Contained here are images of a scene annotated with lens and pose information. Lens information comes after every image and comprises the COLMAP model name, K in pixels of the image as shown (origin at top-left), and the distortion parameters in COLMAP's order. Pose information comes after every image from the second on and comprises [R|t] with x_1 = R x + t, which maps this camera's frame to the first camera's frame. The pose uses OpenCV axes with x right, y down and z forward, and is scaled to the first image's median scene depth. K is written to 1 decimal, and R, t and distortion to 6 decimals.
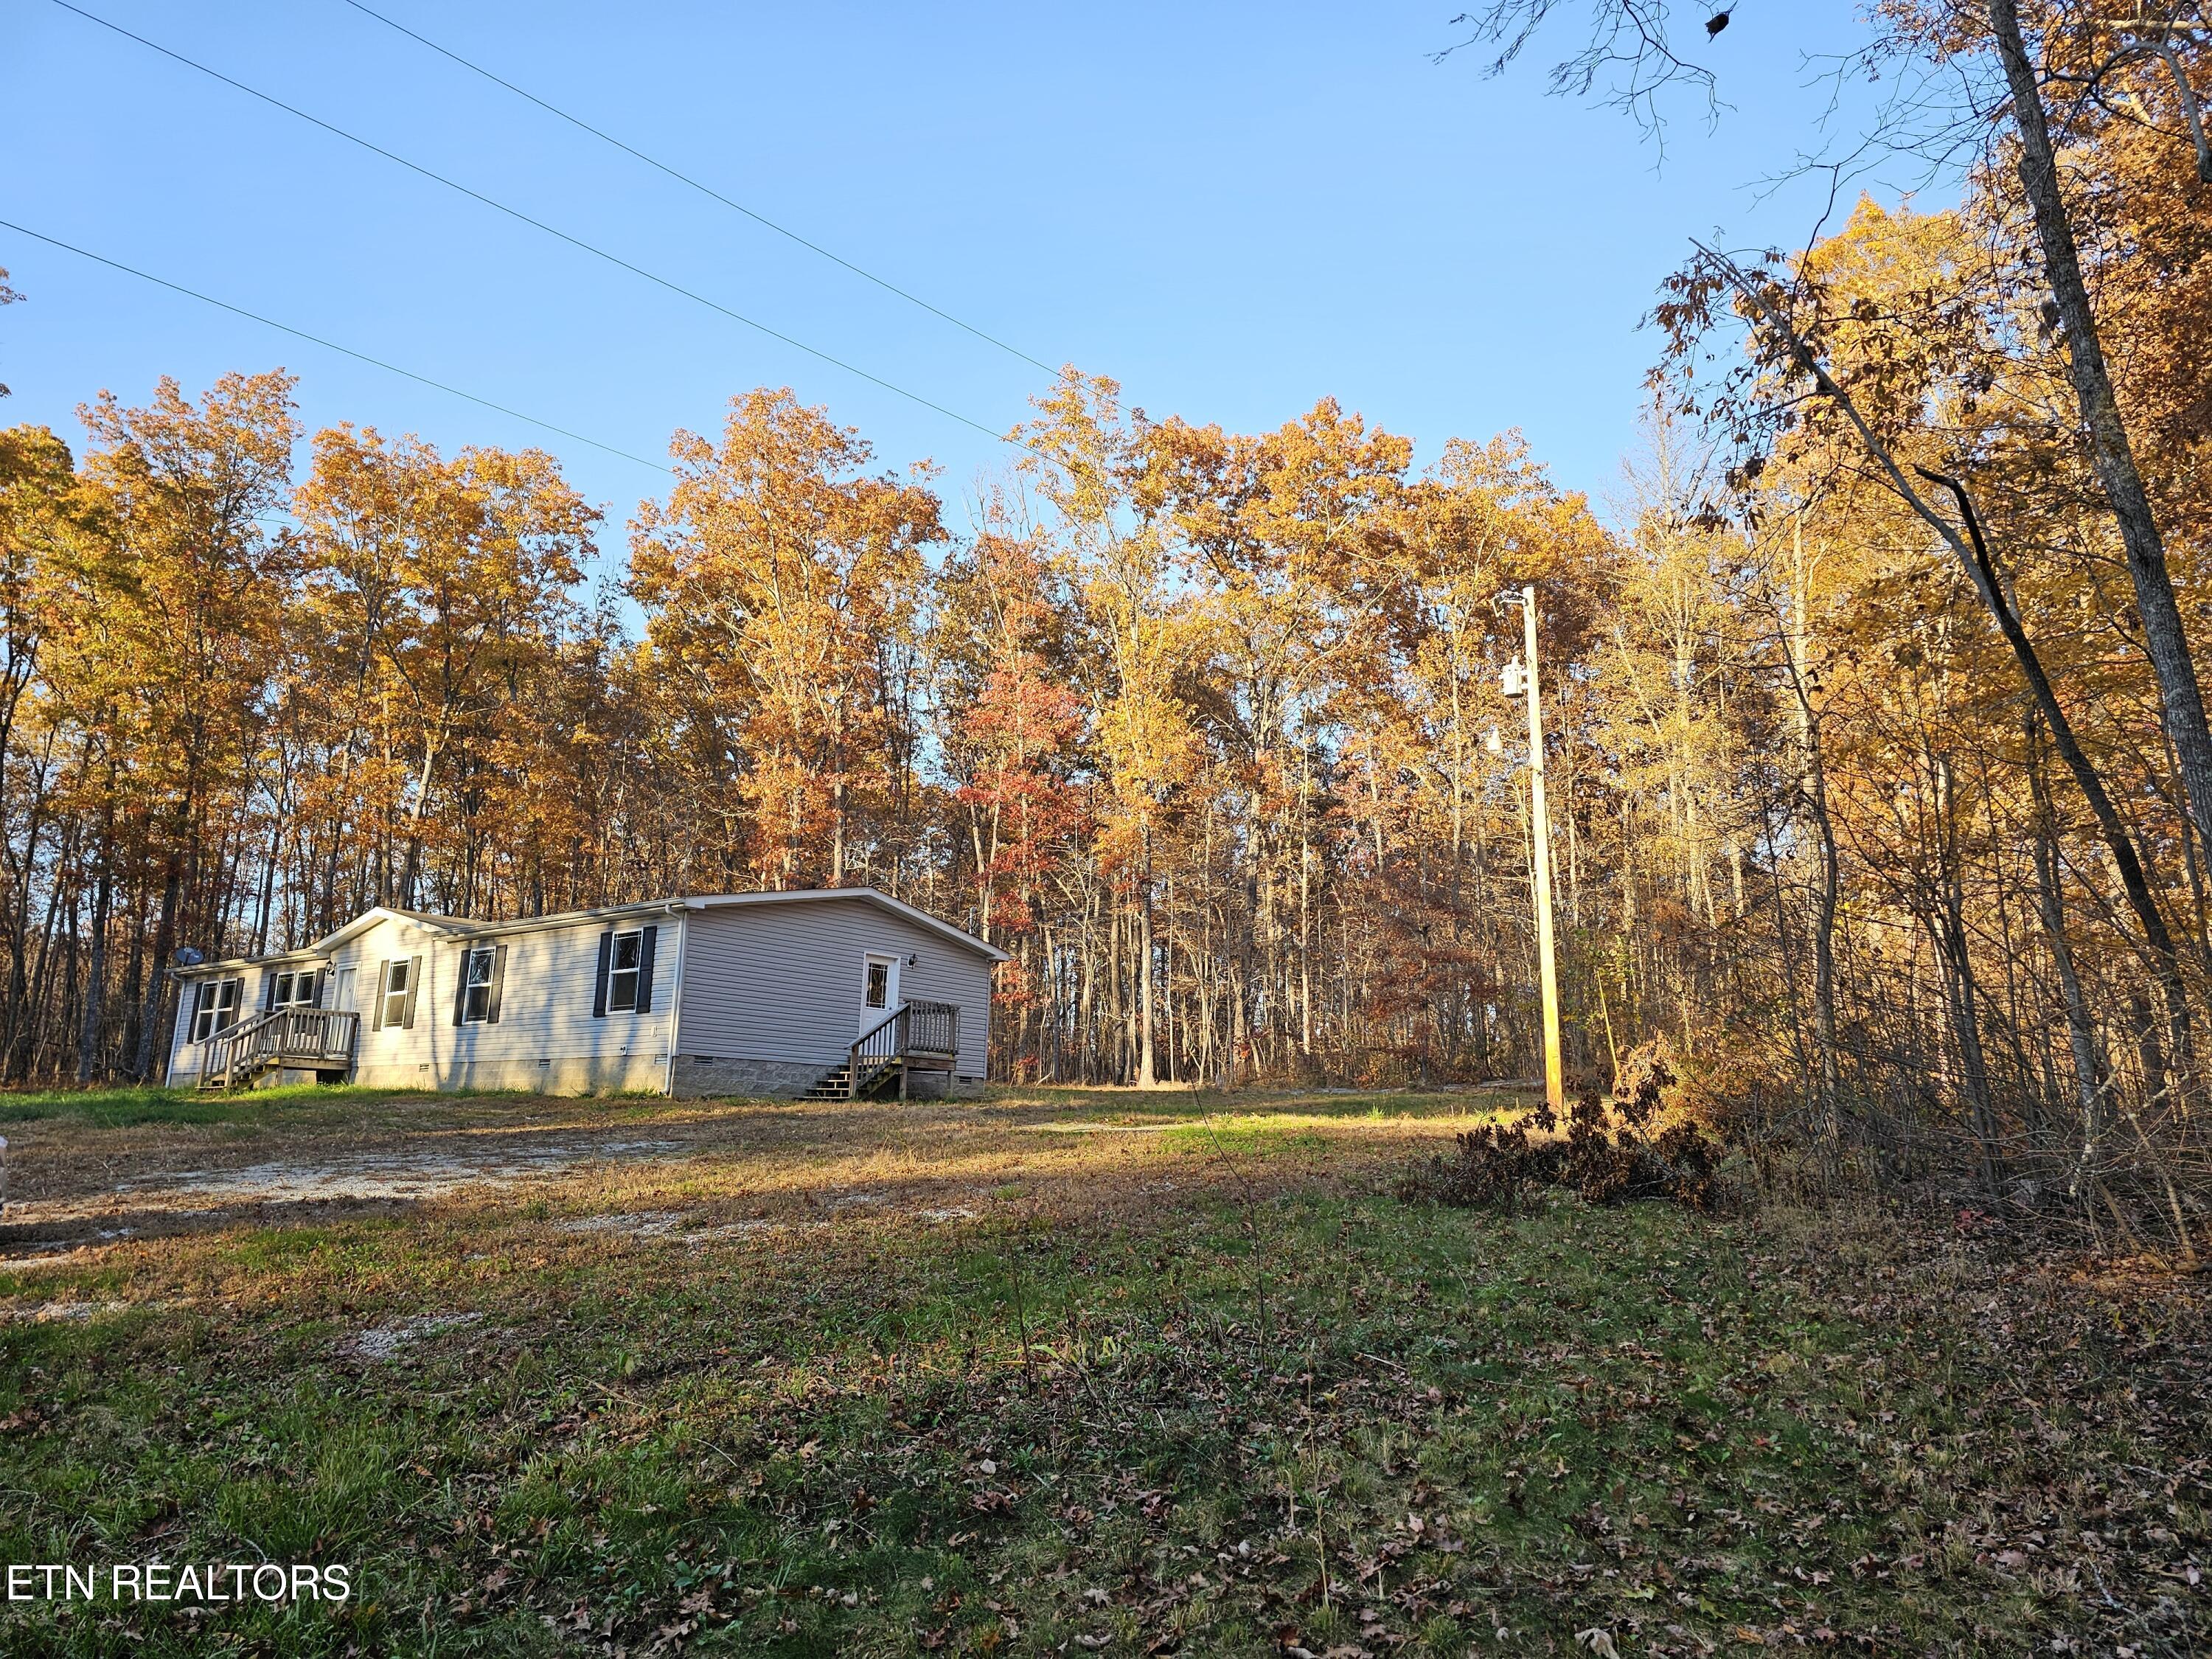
lens RADIAL K [[1474.4, 0, 1107.3], [0, 1474.4, 825.4], [0, 0, 1]] dist [0.043156, -0.027127]
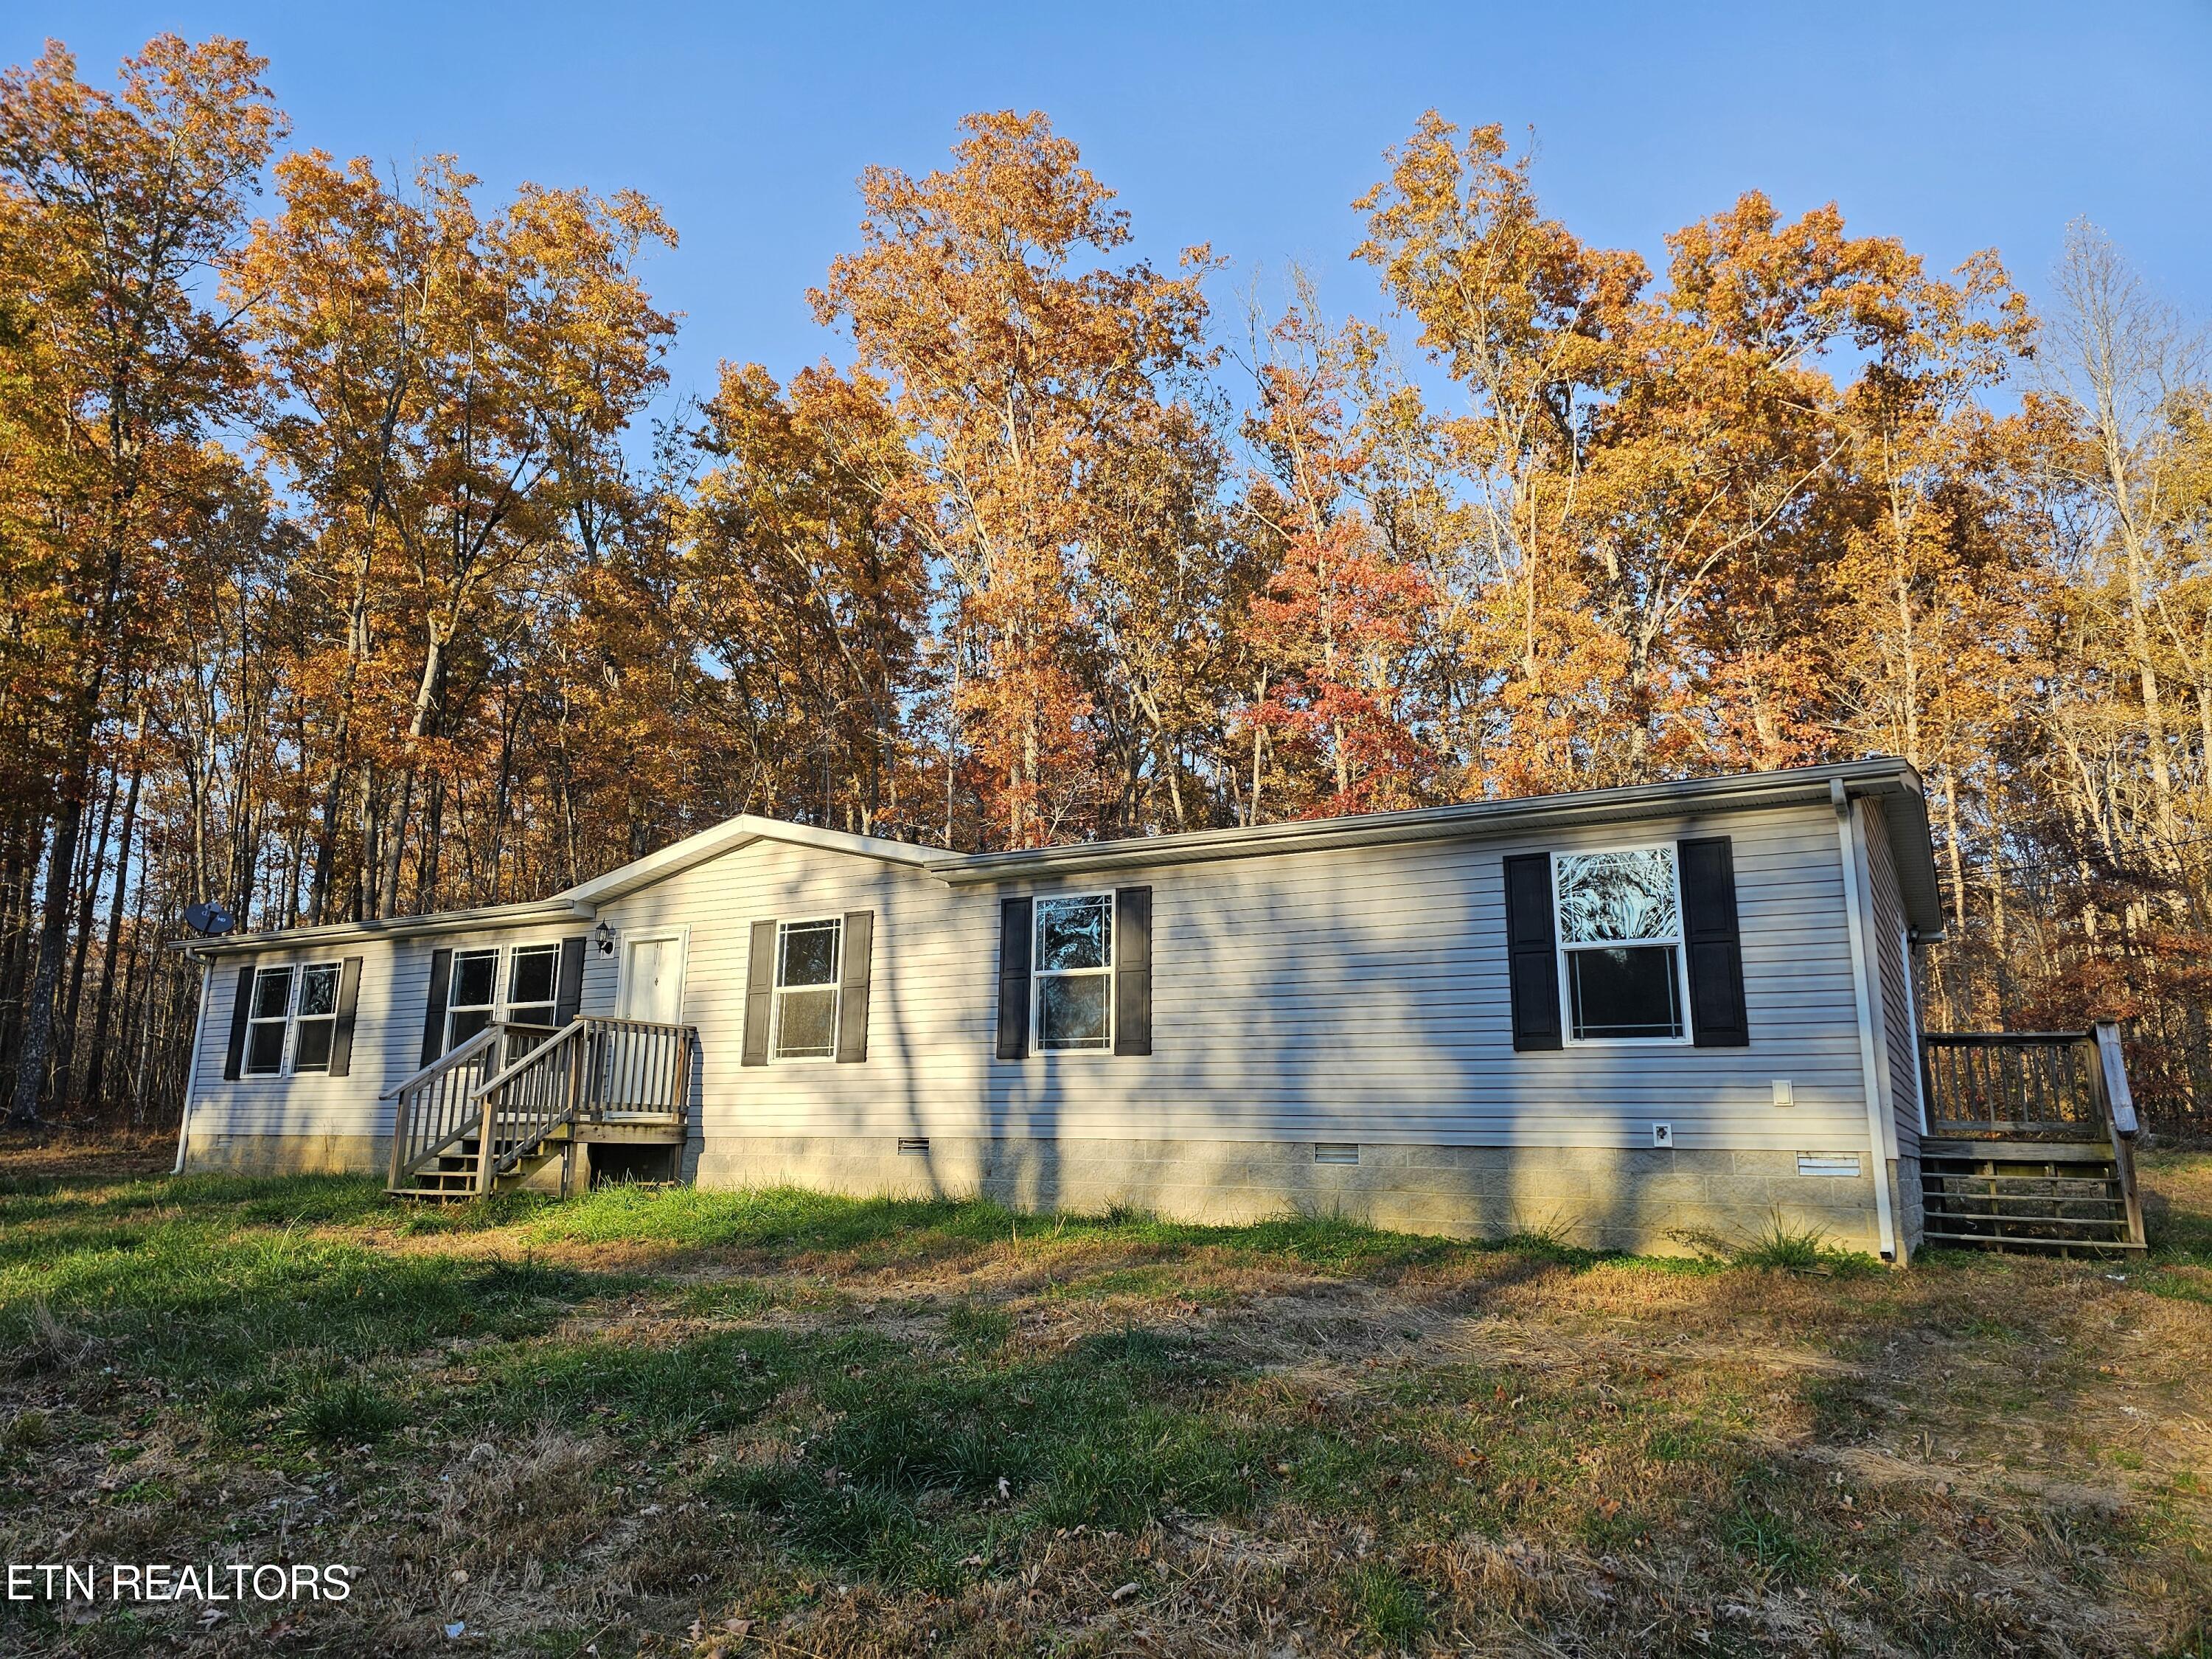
lens RADIAL K [[1474.4, 0, 1103.2], [0, 1474.4, 821.9], [0, 0, 1]] dist [0.043156, -0.027127]
pose [[0.991673, 0.018764, 0.127404, -0.377514], [-0.018977, 0.999820, 0.000459, 0.047986], [-0.127373, -0.002873, 0.991851, 0.432732]]
